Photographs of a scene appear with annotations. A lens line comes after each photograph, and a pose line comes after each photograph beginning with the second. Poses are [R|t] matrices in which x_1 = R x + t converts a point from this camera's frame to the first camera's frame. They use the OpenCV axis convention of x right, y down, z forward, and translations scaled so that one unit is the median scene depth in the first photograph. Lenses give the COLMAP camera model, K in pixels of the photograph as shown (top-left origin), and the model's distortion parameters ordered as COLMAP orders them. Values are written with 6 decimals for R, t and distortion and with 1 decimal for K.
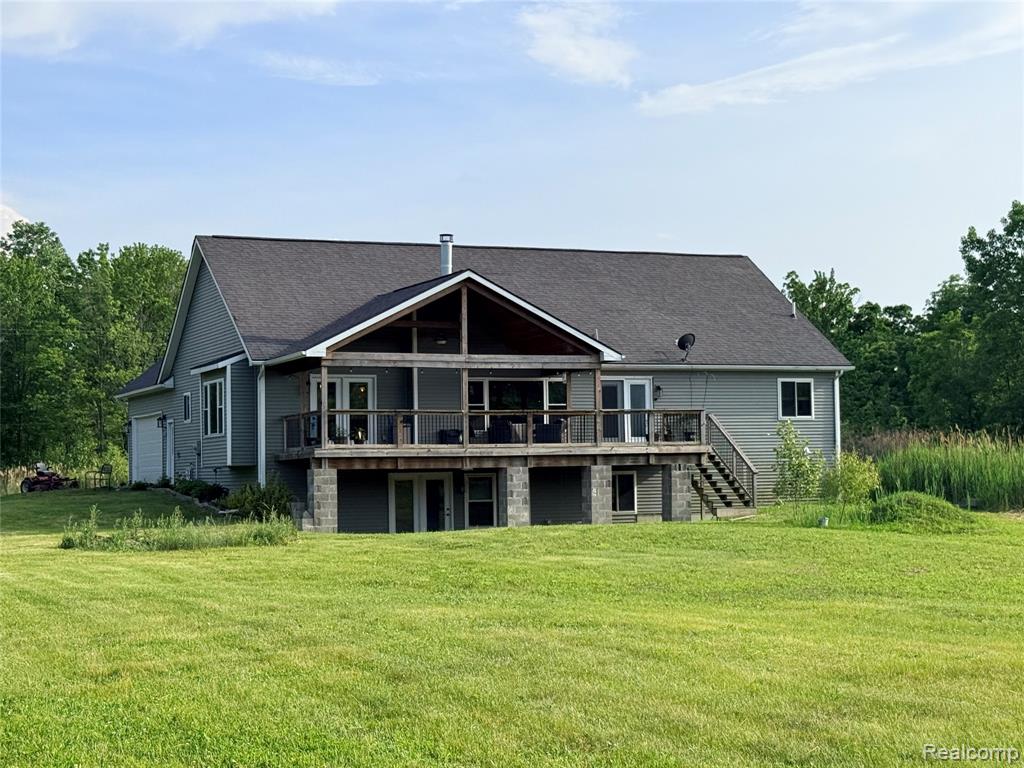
lens RADIAL K [[1784.2, 0, 513.4], [0, 1784.2, 383.4], [0, 0, 1]] dist [0.021370, 0.000000]
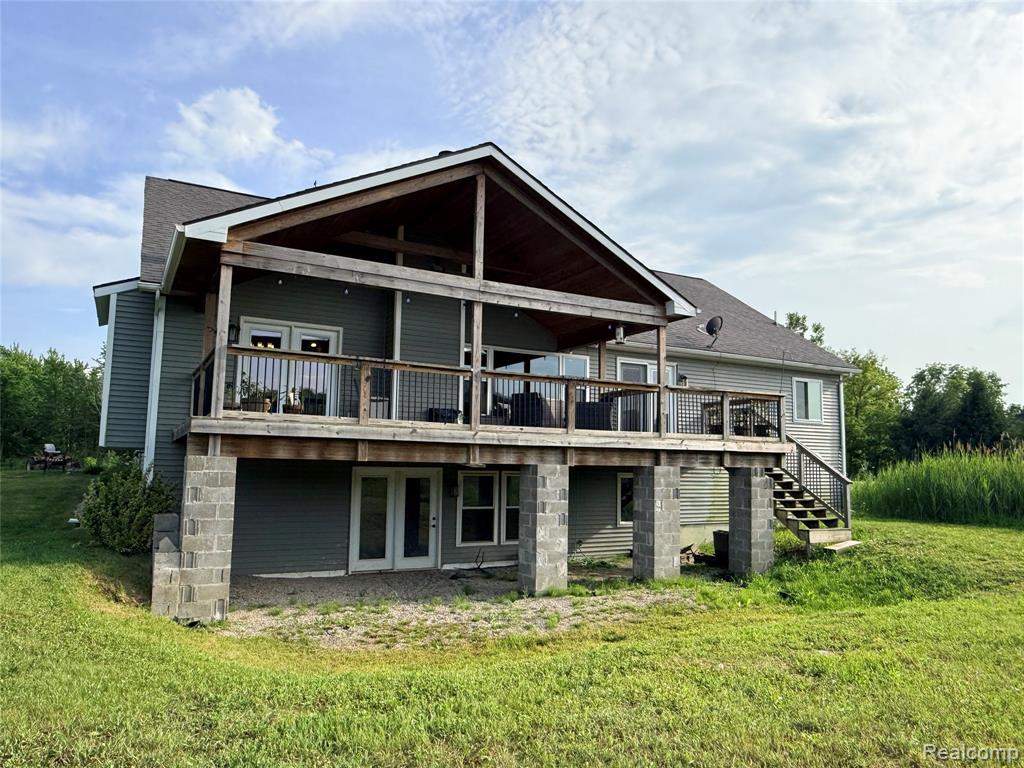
lens RADIAL K [[726.9, 0, 504.6], [0, 726.9, 387.9], [0, 0, 1]] dist [0.004854, 0.000025]
pose [[0.995463, 0.043636, 0.084556, -0.037691], [-0.038807, 0.997566, -0.057938, 0.035394], [-0.086879, 0.054393, 0.994733, 0.743616]]
